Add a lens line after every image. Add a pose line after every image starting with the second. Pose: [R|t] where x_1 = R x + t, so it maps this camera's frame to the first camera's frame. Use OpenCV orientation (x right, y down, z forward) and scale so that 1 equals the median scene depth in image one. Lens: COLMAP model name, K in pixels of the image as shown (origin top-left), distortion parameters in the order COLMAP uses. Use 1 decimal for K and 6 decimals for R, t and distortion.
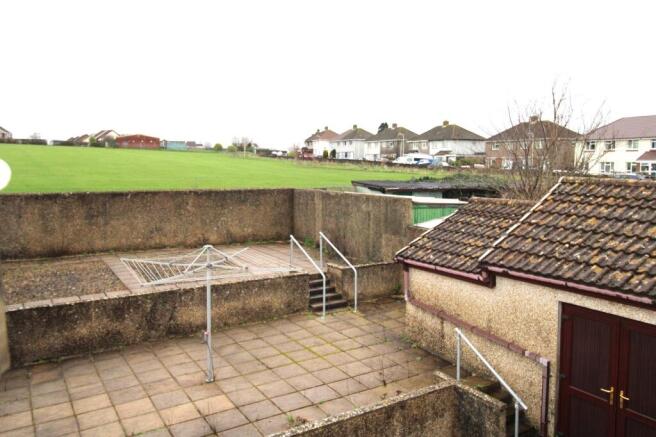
lens RADIAL K [[534.6, 0, 330.1], [0, 534.6, 218.1], [0, 0, 1]] dist [0.010820, 0.006913]
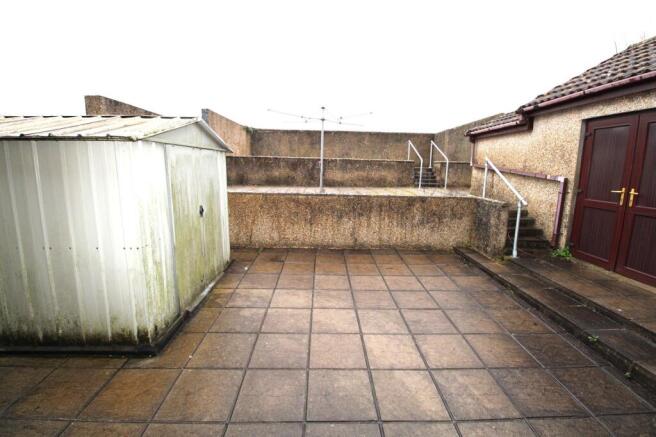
lens RADIAL K [[311.3, 0, 326.3], [0, 311.3, 217.5], [0, 0, 1]] dist [-0.014720, -0.000974]
pose [[0.855962, 0.103193, -0.506636, 0.307680], [-0.086571, 0.994652, 0.056331, 0.348347], [0.509739, -0.004357, 0.860318, 0.189527]]
